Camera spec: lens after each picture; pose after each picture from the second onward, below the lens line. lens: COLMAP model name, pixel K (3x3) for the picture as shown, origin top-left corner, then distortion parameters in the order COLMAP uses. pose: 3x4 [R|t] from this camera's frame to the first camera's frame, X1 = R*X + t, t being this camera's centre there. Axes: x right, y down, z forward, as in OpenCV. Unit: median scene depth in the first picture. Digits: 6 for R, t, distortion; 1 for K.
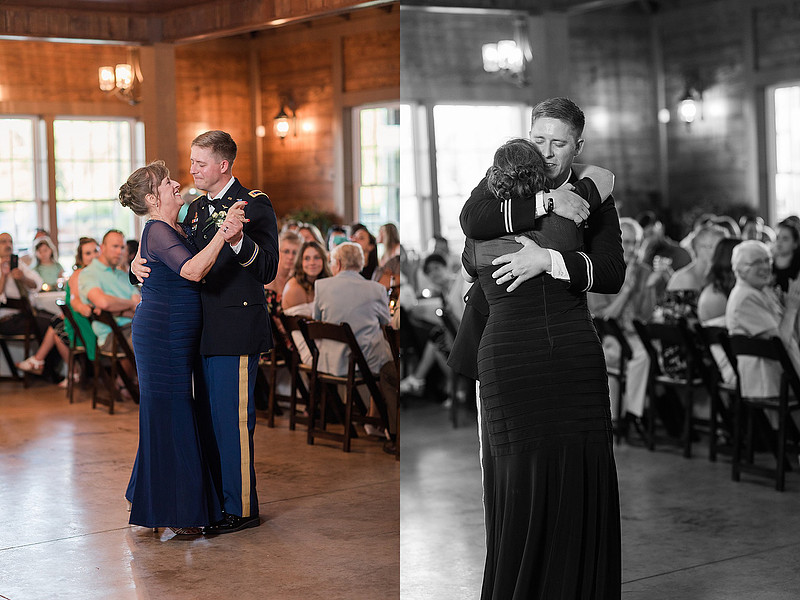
lens RADIAL K [[2336.6, 0, 394.5], [0, 2336.6, 304.0], [0, 0, 1]] dist [-0.031901, 0.000000]
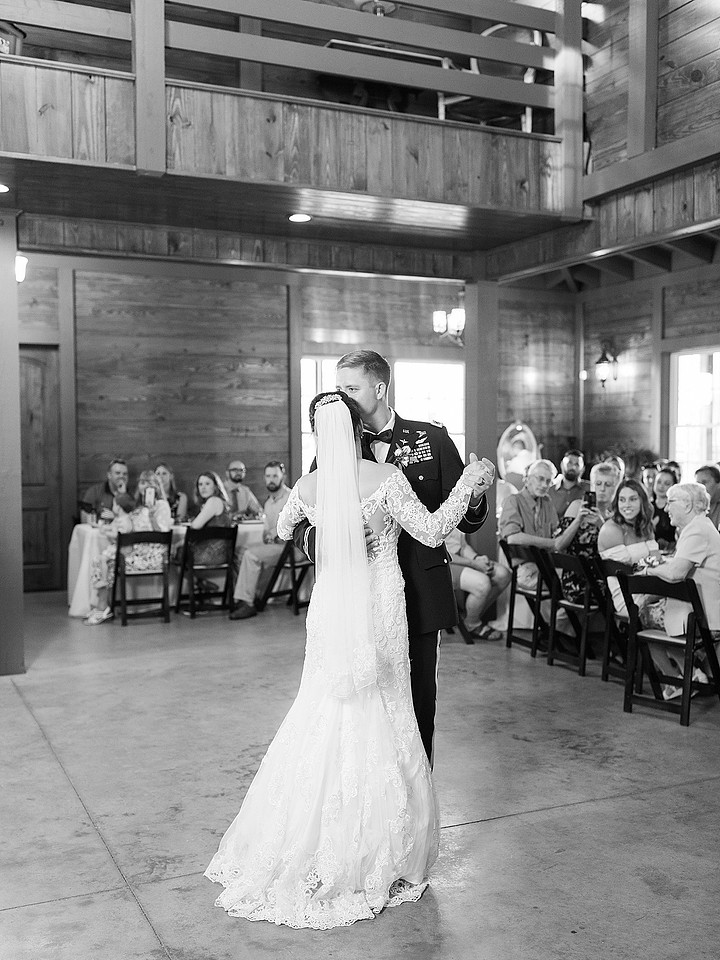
lens RADIAL K [[1061.3, 0, 360.2], [0, 1061.3, 470.0], [0, 0, 1]] dist [0.008821, 0.000000]
pose [[0.963317, 0.030723, -0.266601, -0.023820], [-0.034763, 0.999341, -0.010450, -0.020298], [0.266104, 0.019335, 0.963750, 0.493572]]
